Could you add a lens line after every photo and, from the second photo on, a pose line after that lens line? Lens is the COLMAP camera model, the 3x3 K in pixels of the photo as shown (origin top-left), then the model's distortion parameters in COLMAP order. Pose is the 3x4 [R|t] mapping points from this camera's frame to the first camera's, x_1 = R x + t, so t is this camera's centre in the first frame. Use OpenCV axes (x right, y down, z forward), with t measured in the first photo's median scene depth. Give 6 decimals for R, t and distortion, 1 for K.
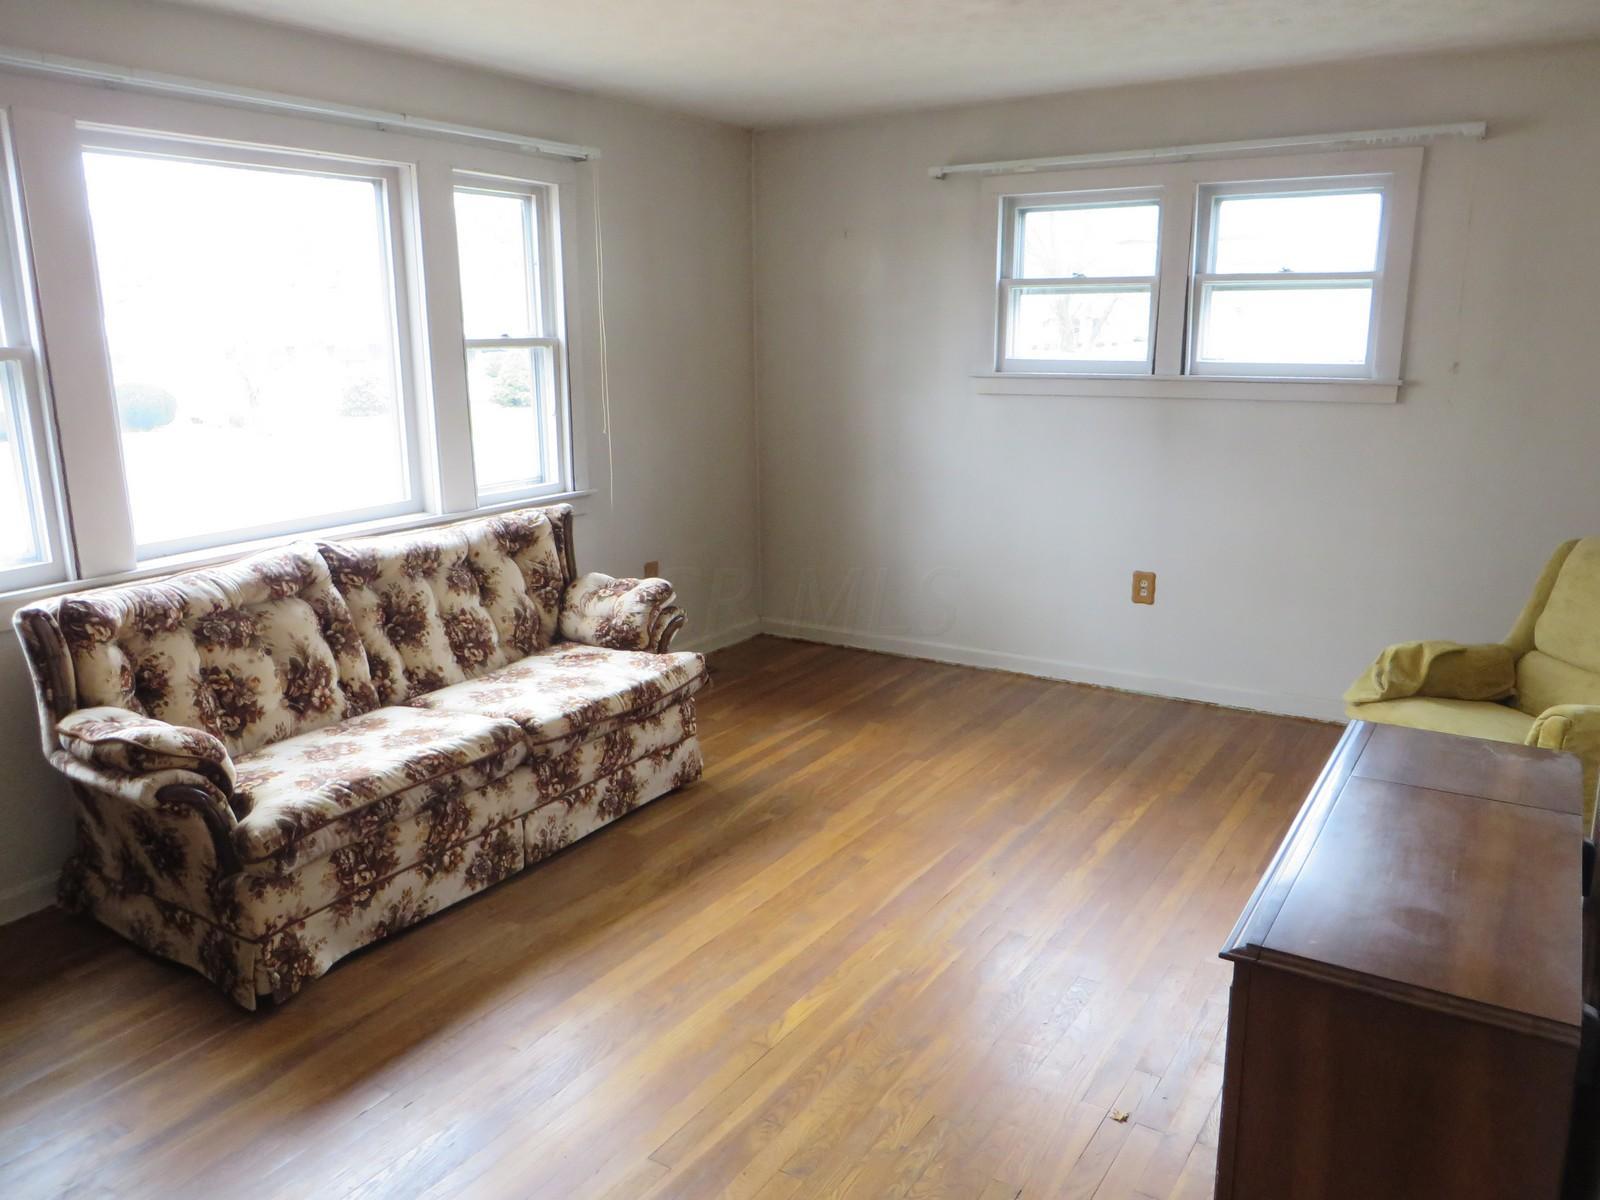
lens RADIAL K [[1193.7, 0, 800.0], [0, 1193.7, 600.0], [0, 0, 1]] dist [-0.012698, 0.000814]
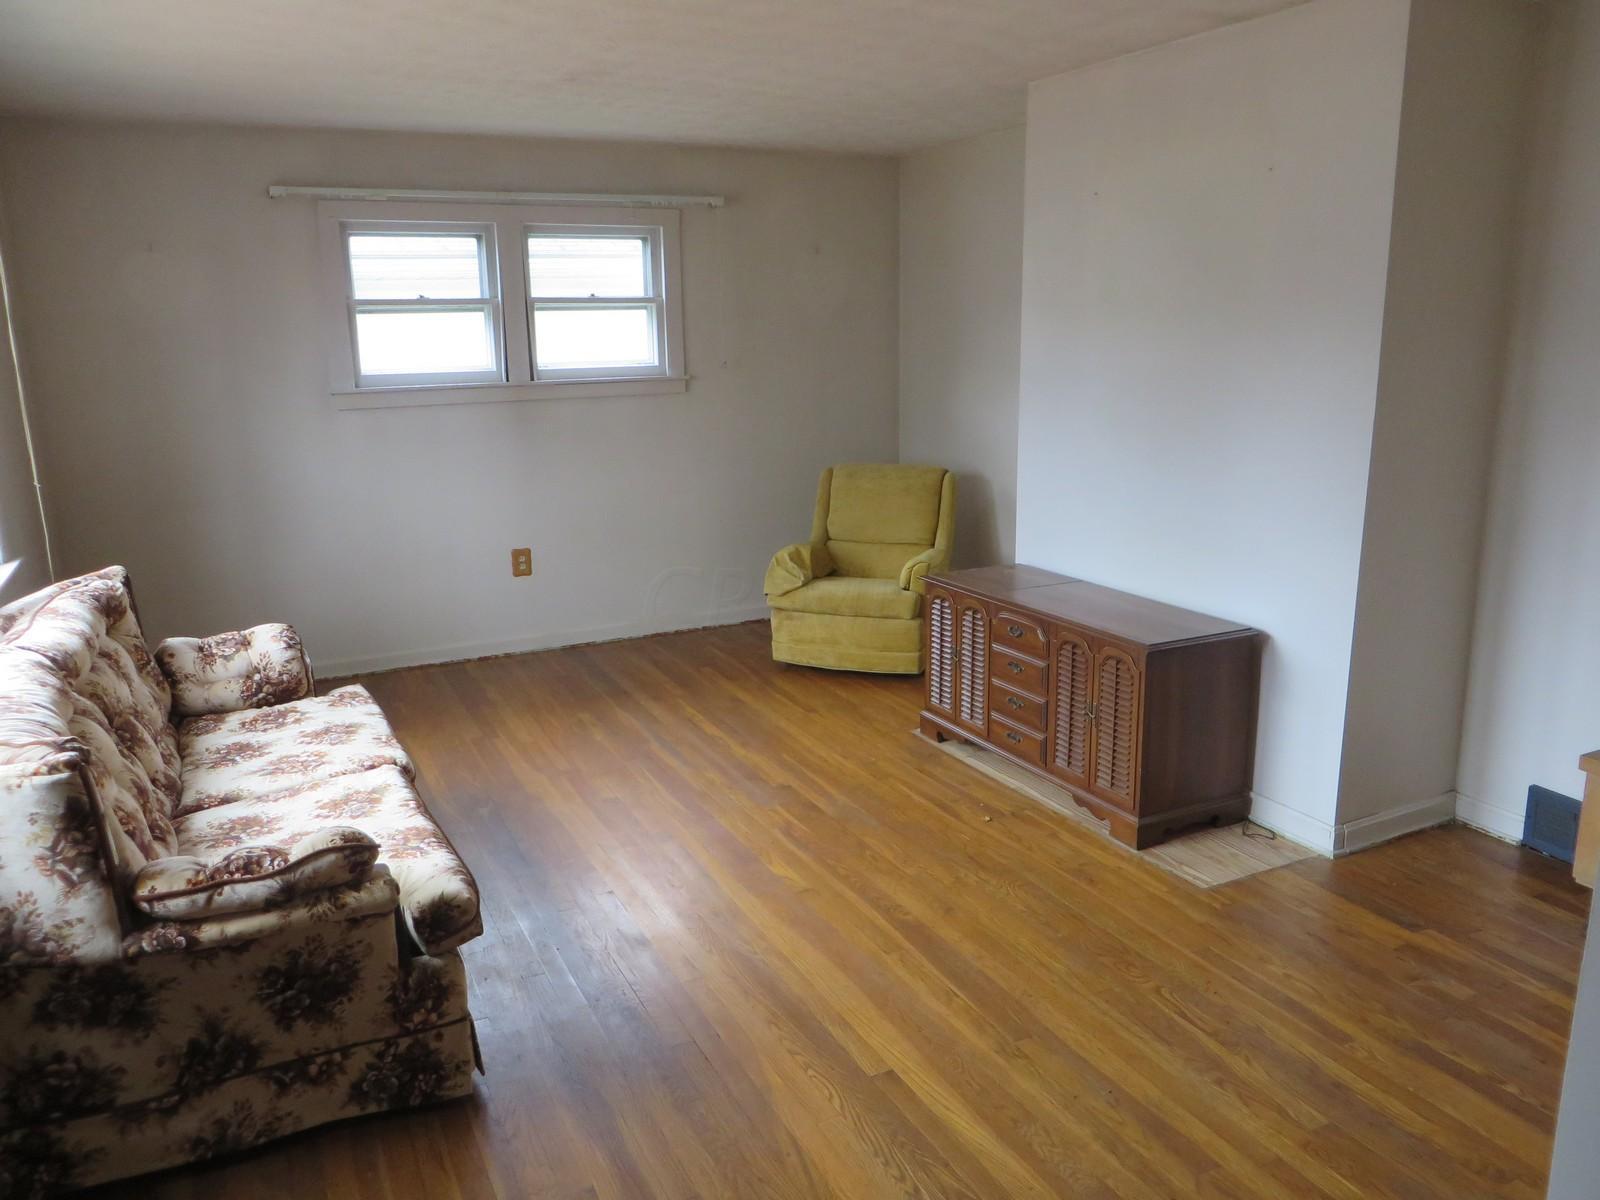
lens RADIAL K [[1193.7, 0, 800.0], [0, 1193.7, 600.0], [0, 0, 1]] dist [-0.012698, 0.000814]
pose [[0.528660, -0.197821, 0.825461, -0.601597], [0.205294, 0.973392, 0.101794, -0.041372], [-0.823634, 0.115647, 0.555205, 0.136885]]
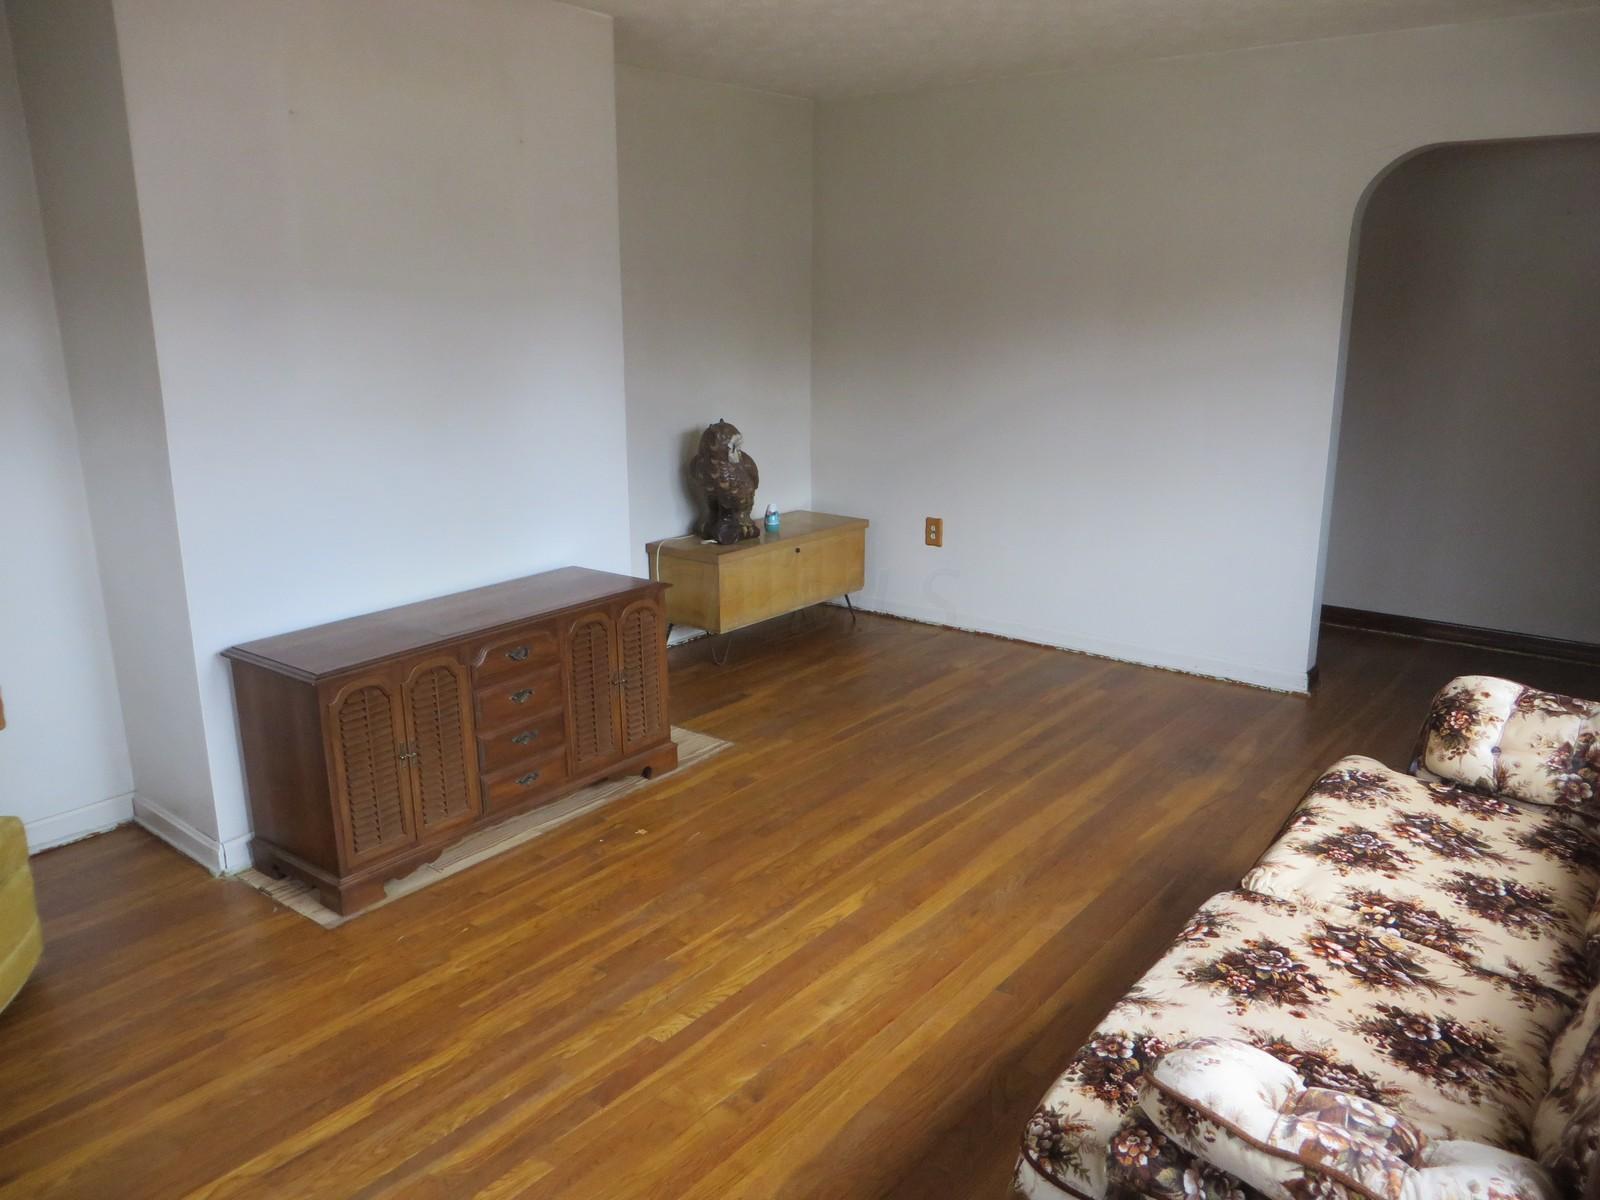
lens RADIAL K [[1193.7, 0, 800.0], [0, 1193.7, 600.0], [0, 0, 1]] dist [-0.012698, 0.000814]
pose [[-0.993873, -0.013429, 0.109709, -0.044611], [0.037819, 0.891362, 0.451712, -0.253587], [-0.103856, 0.453094, -0.885393, 1.120977]]
